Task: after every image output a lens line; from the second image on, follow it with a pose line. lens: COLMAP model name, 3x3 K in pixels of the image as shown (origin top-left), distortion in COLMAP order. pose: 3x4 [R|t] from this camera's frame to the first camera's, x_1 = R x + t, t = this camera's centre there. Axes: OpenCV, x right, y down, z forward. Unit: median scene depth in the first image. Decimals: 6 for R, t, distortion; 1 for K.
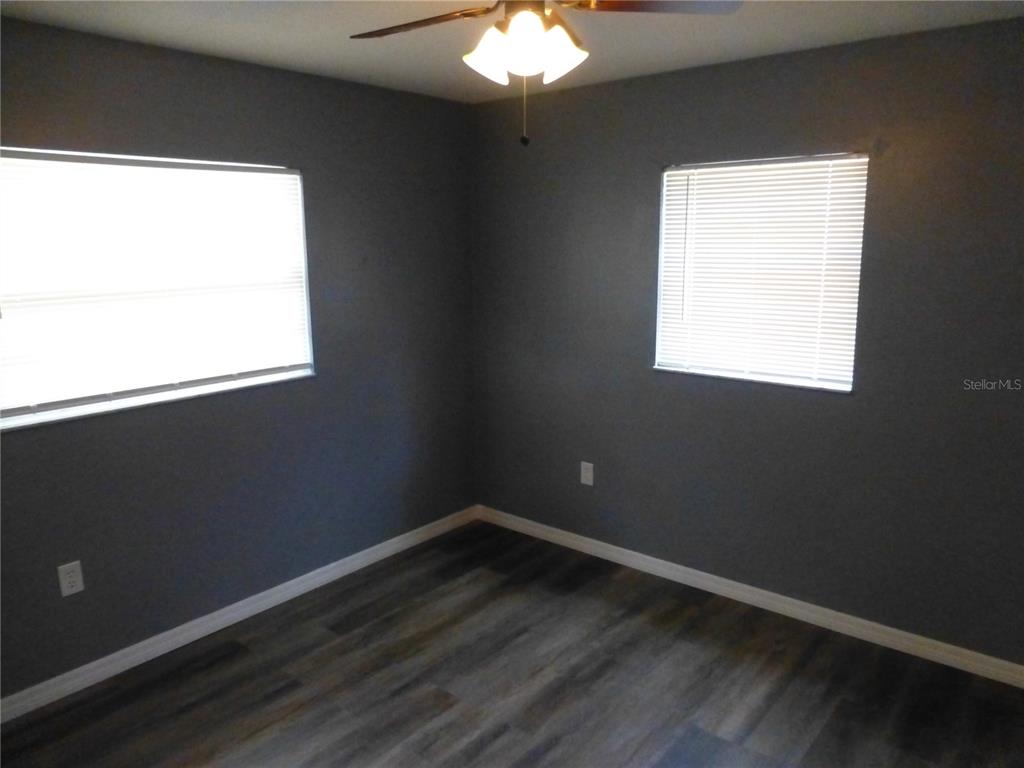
lens RADIAL K [[730.8, 0, 526.7], [0, 730.8, 389.0], [0, 0, 1]] dist [-0.038502, -0.006345]
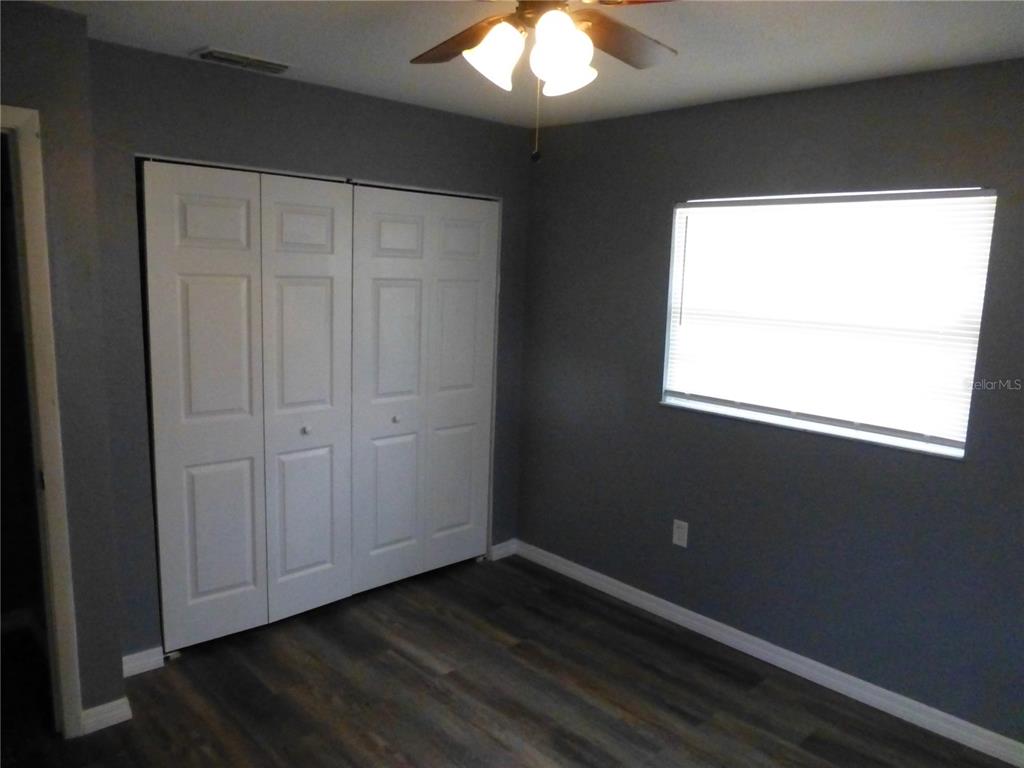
lens RADIAL K [[730.8, 0, 526.7], [0, 730.8, 389.0], [0, 0, 1]] dist [-0.038502, -0.006345]
pose [[-0.128810, 0.158983, -0.978842, 0.572937], [-0.232311, 0.954761, 0.185642, -0.143541], [0.964074, 0.251308, -0.086049, 0.722168]]
